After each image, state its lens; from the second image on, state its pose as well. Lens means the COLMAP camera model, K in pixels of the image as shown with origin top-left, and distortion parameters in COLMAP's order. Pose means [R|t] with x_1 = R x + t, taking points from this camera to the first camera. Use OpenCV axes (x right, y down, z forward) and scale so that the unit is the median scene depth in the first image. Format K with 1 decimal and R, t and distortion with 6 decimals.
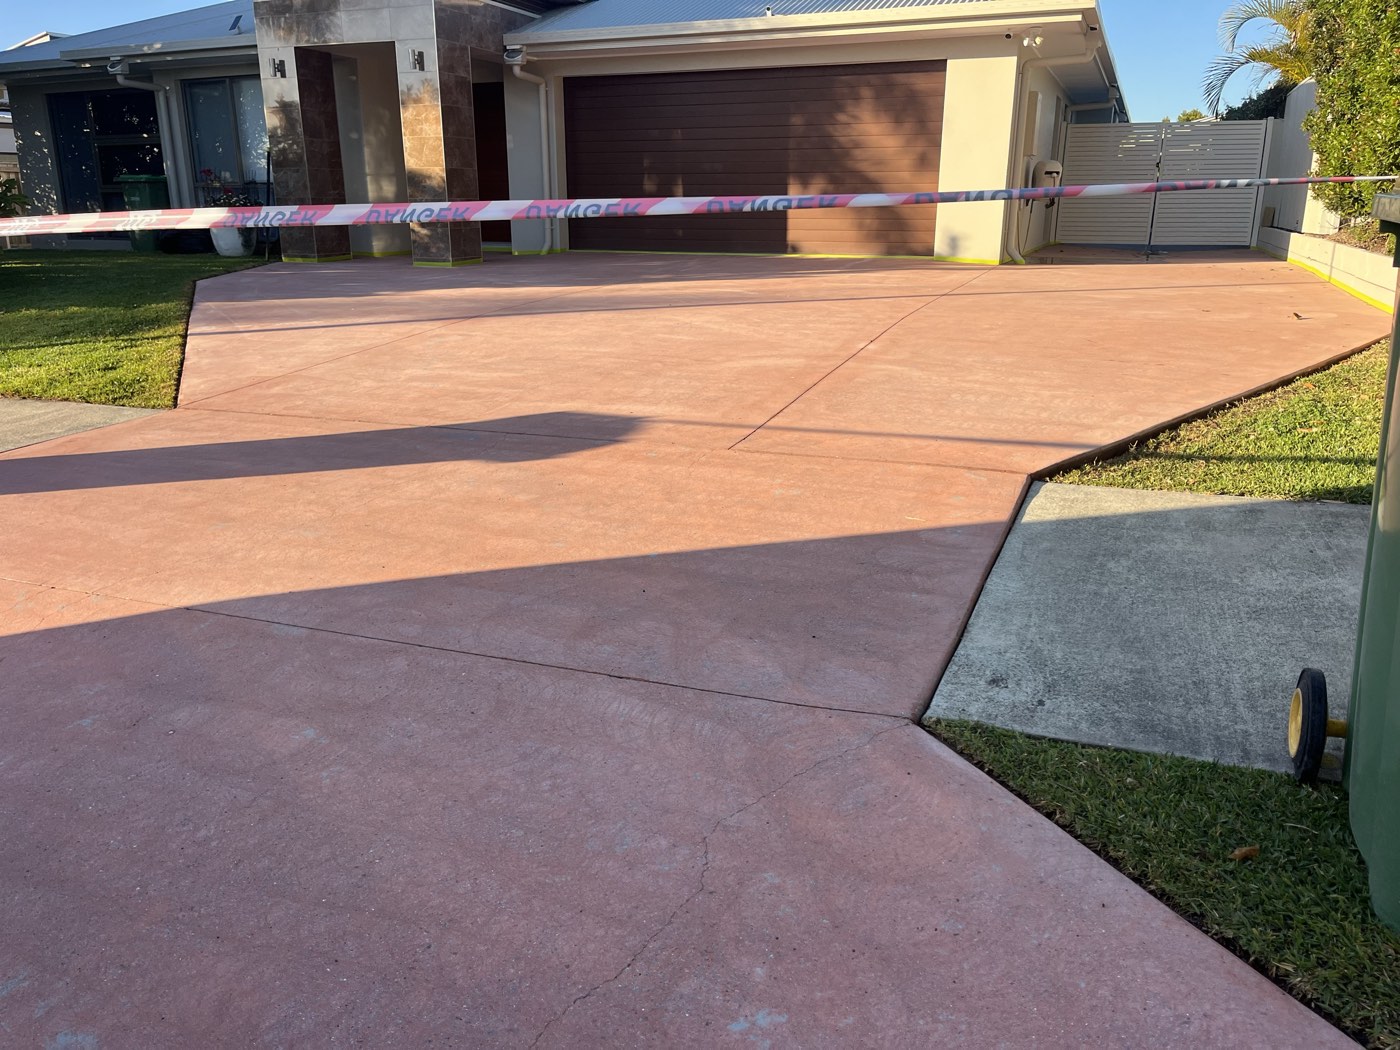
lens RADIAL K [[1054.4, 0, 707.2], [0, 1054.4, 523.2], [0, 0, 1]] dist [0.076808, -0.105975]
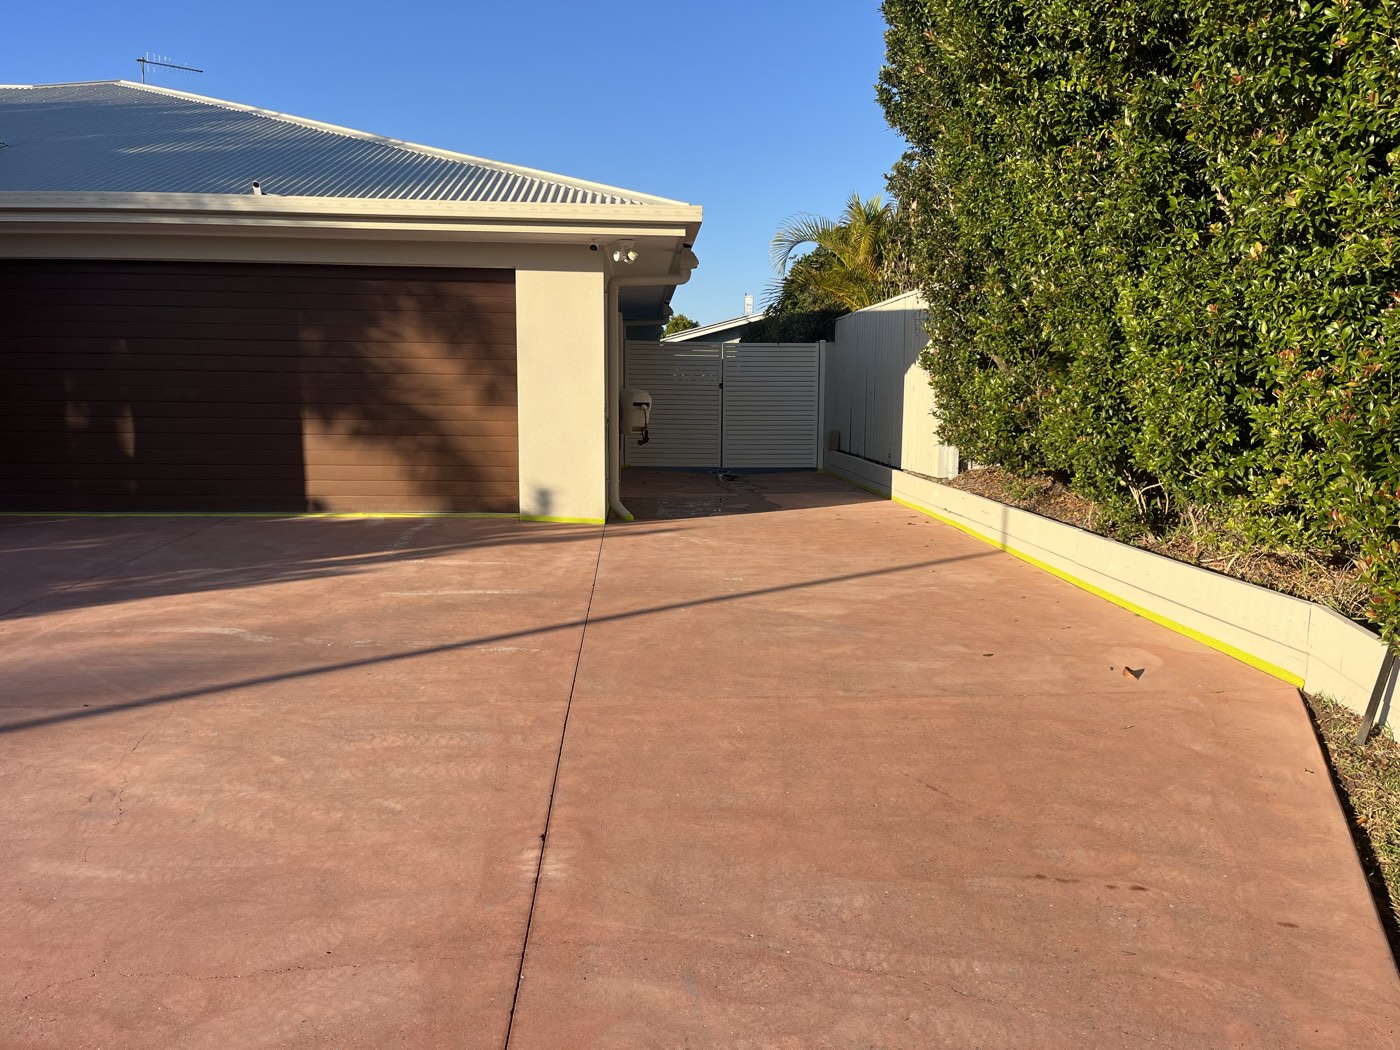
lens RADIAL K [[1054.4, 0, 707.2], [0, 1054.4, 523.2], [0, 0, 1]] dist [0.076808, -0.105975]
pose [[0.901766, -0.047754, 0.429578, 0.011831], [0.115954, 0.984173, -0.134006, -0.129168], [-0.416380, 0.170653, 0.893032, 0.275696]]
